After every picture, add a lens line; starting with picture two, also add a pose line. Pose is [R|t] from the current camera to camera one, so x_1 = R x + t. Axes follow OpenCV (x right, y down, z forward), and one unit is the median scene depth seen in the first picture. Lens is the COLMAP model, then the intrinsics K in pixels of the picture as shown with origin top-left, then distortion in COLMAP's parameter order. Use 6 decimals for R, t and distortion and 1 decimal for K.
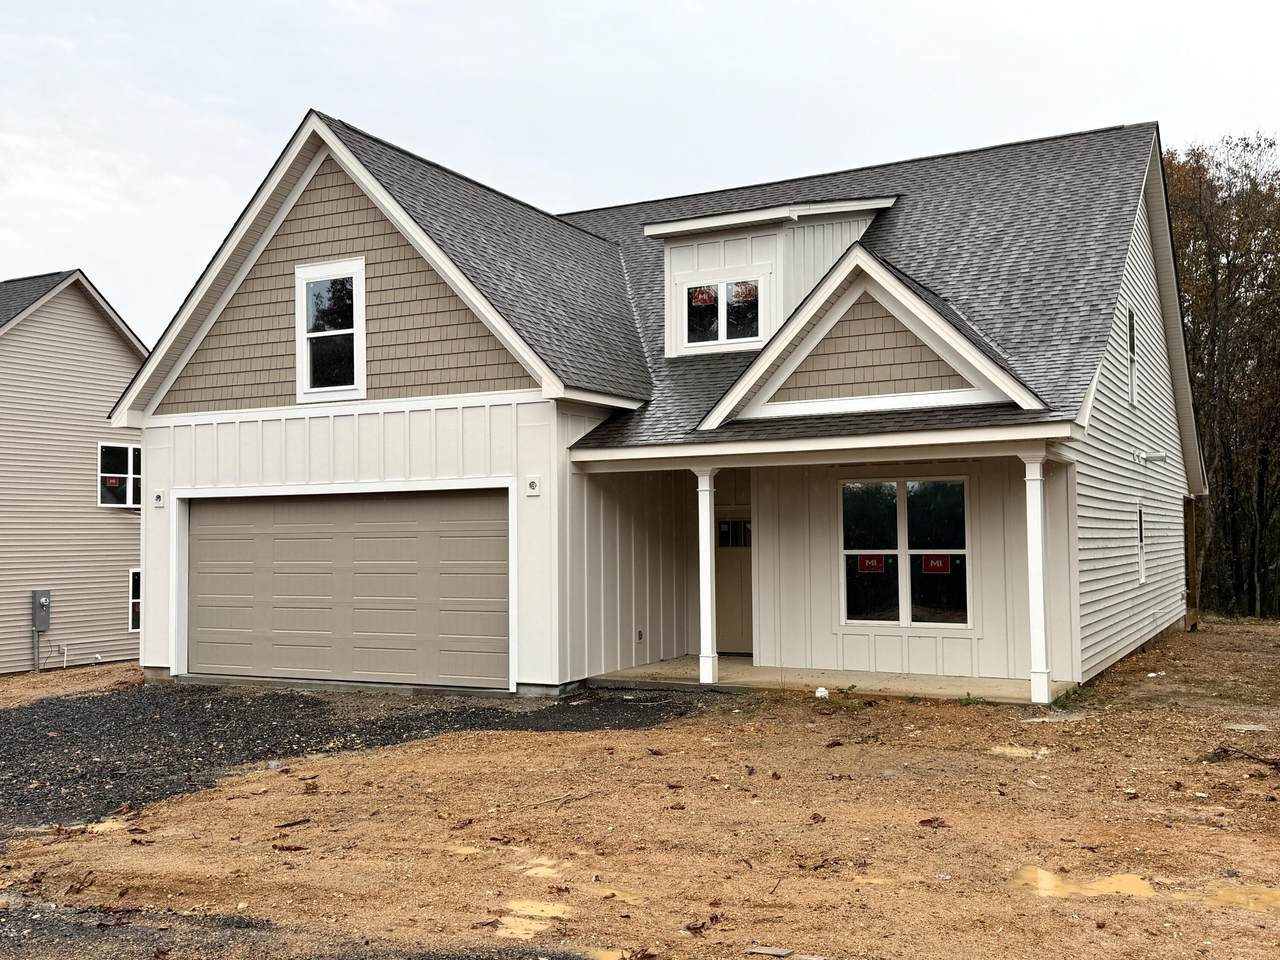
lens RADIAL K [[1251.1, 0, 634.7], [0, 1251.1, 483.7], [0, 0, 1]] dist [0.070546, 0.000000]
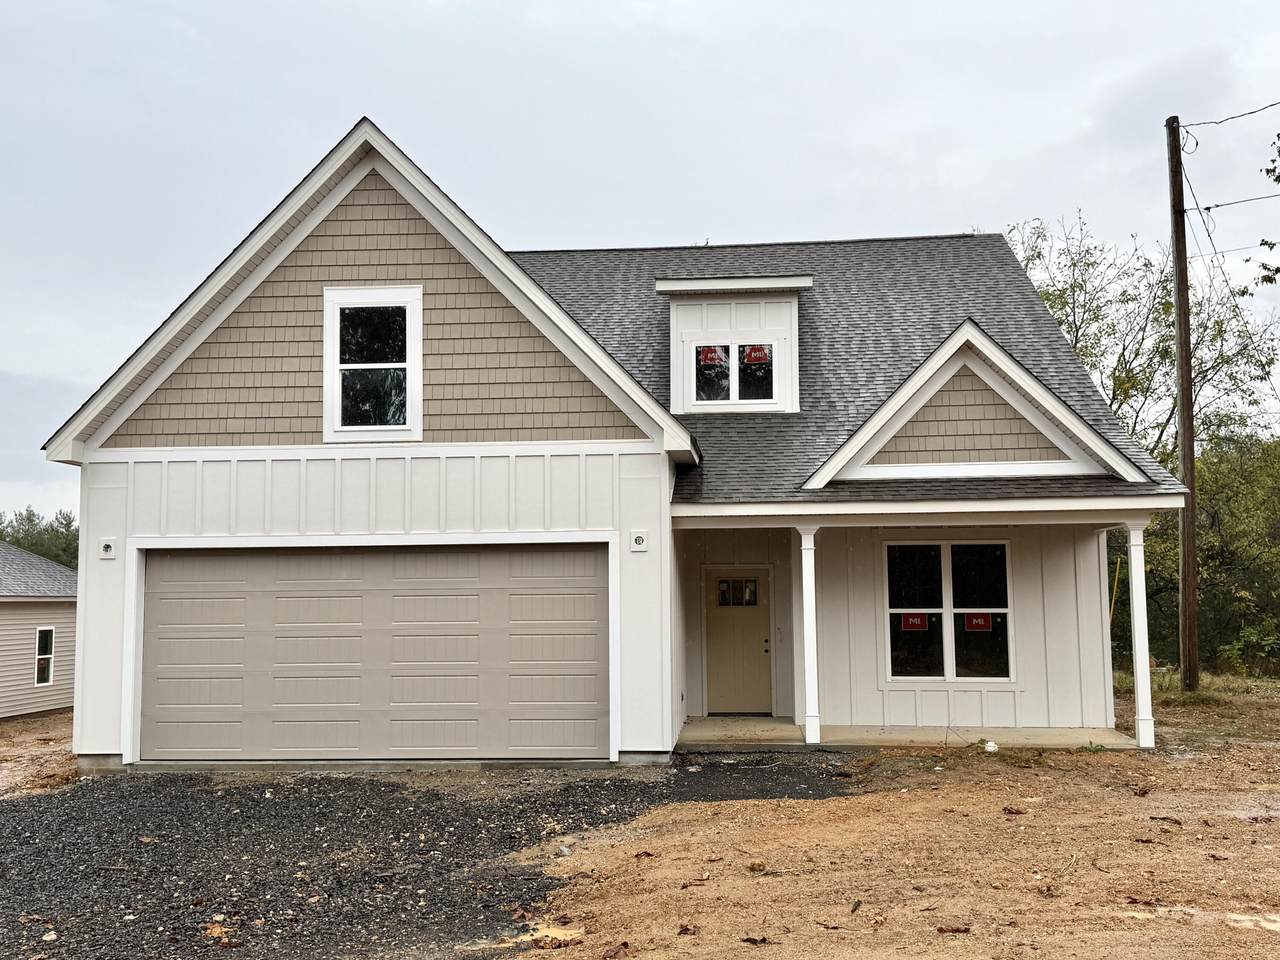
lens RADIAL K [[1251.1, 0, 636.2], [0, 1251.1, 478.4], [0, 0, 1]] dist [0.070546, 0.000000]
pose [[0.923689, 0.038338, 0.381220, -0.430326], [-0.017895, 0.998212, -0.057027, 0.008095], [-0.382725, 0.045853, 0.922724, 0.114666]]
